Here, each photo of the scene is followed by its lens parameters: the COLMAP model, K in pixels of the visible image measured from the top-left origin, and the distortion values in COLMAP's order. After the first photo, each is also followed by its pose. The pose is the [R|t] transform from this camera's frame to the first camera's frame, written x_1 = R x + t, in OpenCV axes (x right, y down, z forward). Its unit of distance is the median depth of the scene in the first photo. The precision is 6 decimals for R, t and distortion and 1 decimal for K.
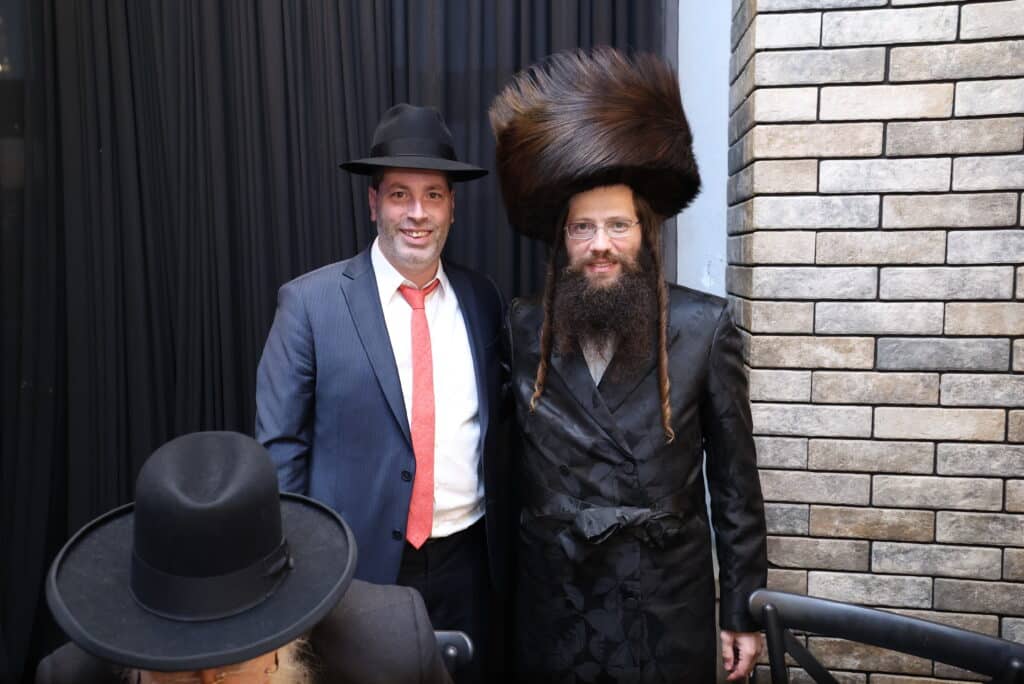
lens RADIAL K [[954.0, 0, 514.8], [0, 954.0, 347.8], [0, 0, 1]] dist [0.018244, 0.000000]
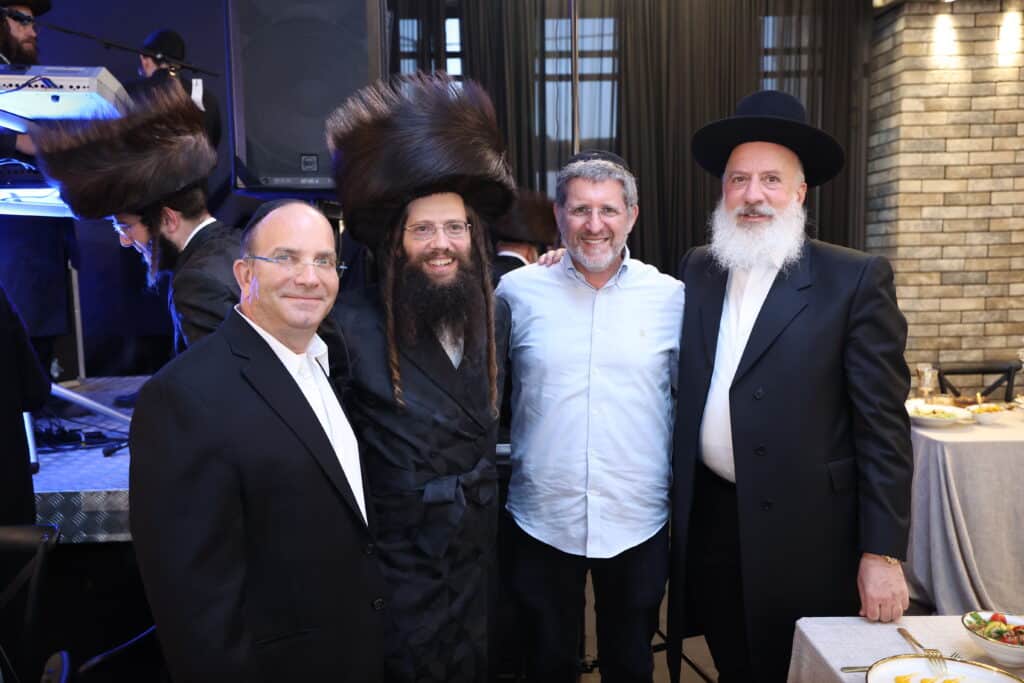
lens RADIAL K [[954.0, 0, 508.8], [0, 954.0, 335.0], [0, 0, 1]] dist [0.018244, 0.000000]
pose [[0.969447, -0.031566, 0.243263, -1.448311], [0.034840, 0.999351, -0.009168, 0.145816], [-0.242816, 0.017363, 0.969917, -1.299557]]
